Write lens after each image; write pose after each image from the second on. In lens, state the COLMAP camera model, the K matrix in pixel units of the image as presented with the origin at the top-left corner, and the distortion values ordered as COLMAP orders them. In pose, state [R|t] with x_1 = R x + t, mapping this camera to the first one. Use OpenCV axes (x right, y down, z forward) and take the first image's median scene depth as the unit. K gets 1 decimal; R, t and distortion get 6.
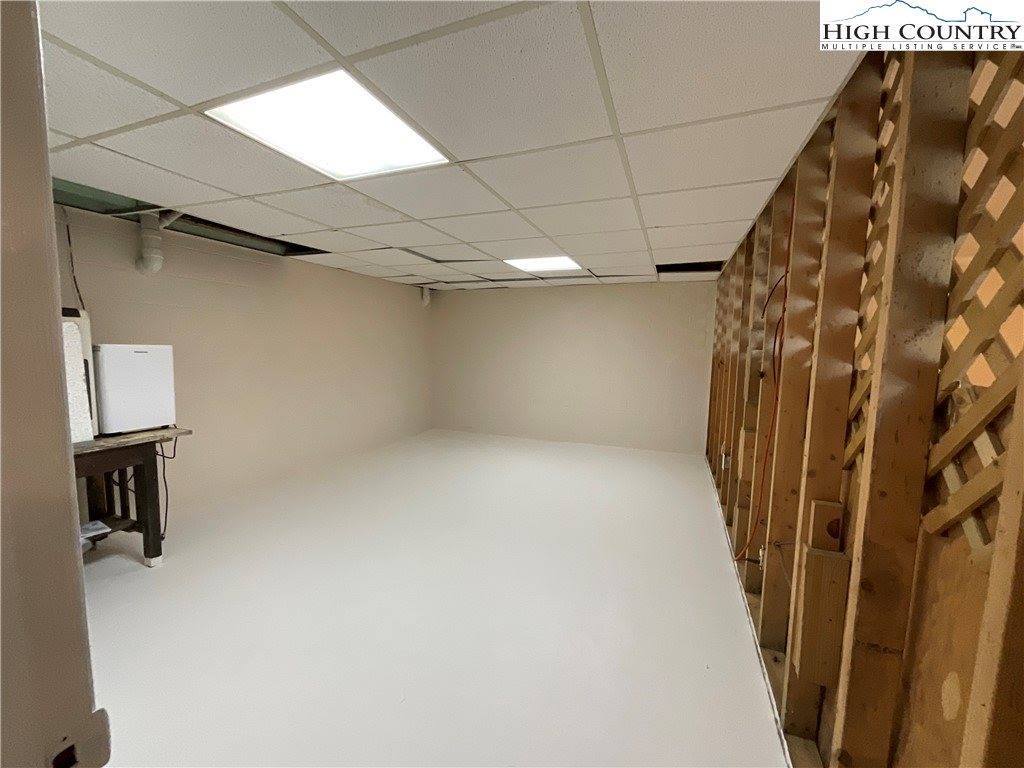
lens RADIAL K [[412.6, 0, 515.5], [0, 412.6, 382.4], [0, 0, 1]] dist [0.000808, 0.000174]
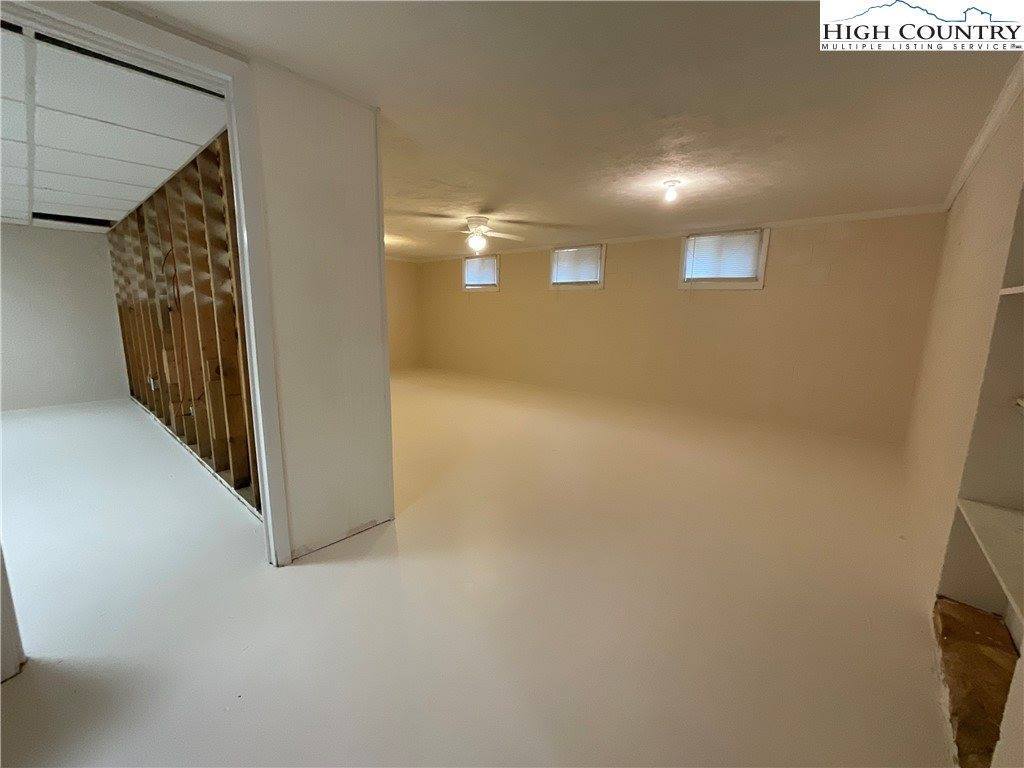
lens RADIAL K [[412.6, 0, 511.6], [0, 412.6, 380.6], [0, 0, 1]] dist [0.000808, 0.000174]
pose [[0.341628, -0.177188, 0.922981, -0.413397], [0.086784, 0.983819, 0.156746, 0.100839], [-0.935820, 0.026552, 0.351477, -0.690755]]
